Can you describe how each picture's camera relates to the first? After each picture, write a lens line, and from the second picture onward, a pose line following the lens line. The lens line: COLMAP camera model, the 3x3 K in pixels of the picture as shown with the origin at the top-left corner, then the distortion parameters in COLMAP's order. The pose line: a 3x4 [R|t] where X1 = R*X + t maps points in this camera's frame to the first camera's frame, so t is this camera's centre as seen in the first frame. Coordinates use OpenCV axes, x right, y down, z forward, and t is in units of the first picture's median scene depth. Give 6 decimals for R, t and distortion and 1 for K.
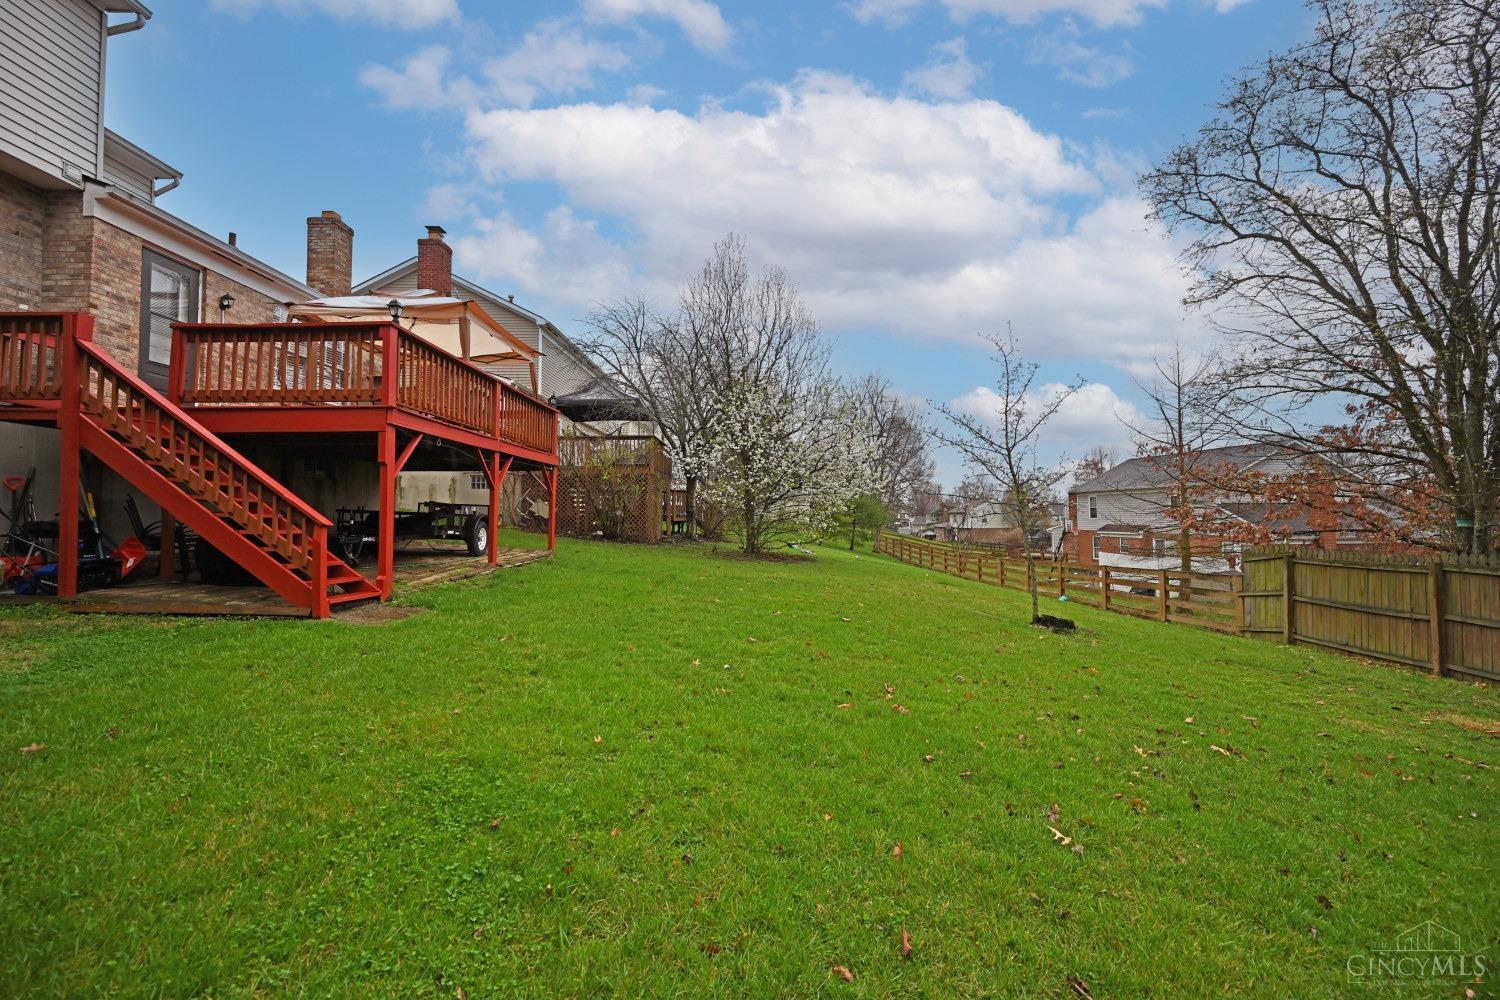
lens RADIAL K [[597.5, 0, 753.7], [0, 597.5, 496.6], [0, 0, 1]] dist [-0.001831, 0.000133]
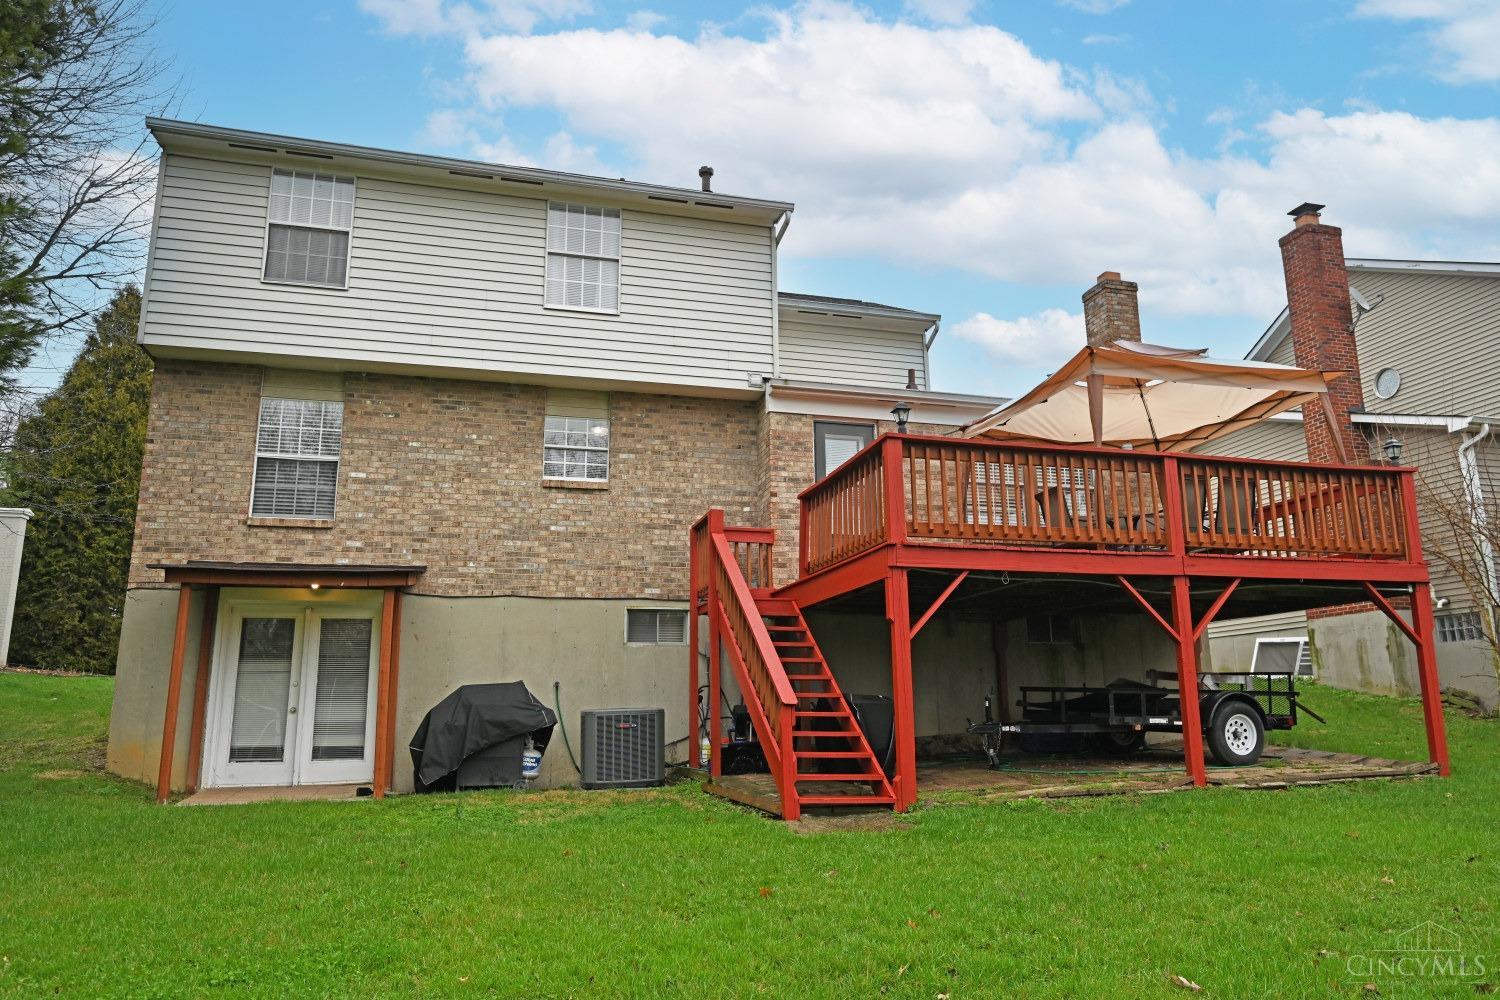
lens RADIAL K [[1034.2, 0, 751.7], [0, 1034.2, 495.8], [0, 0, 1]] dist [-0.025959, -0.000710]
pose [[0.248269, -0.207135, -0.946286, 0.486831], [0.039639, 0.978225, -0.203726, 0.040116], [0.967880, 0.013069, 0.251074, 0.420466]]
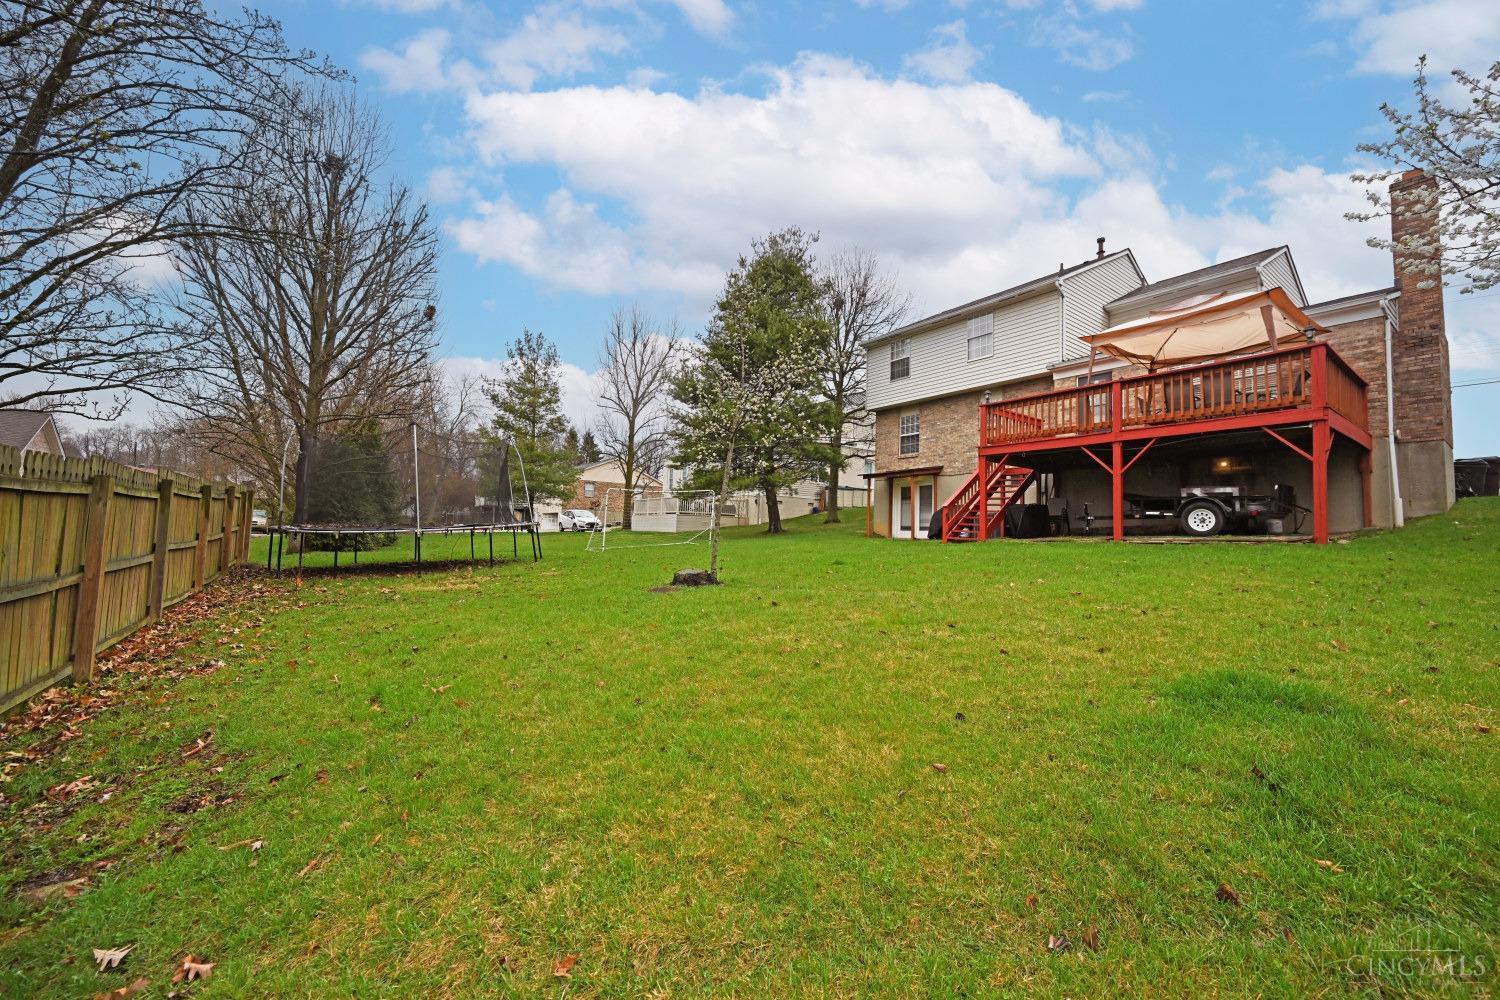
lens RADIAL K [[597.5, 0, 753.9], [0, 597.5, 497.9], [0, 0, 1]] dist [-0.001831, 0.000133]
pose [[-0.822836, -0.049081, -0.566156, 0.984267], [0.000358, 0.996218, -0.086885, 0.166740], [0.568279, -0.071695, -0.819706, 1.915159]]
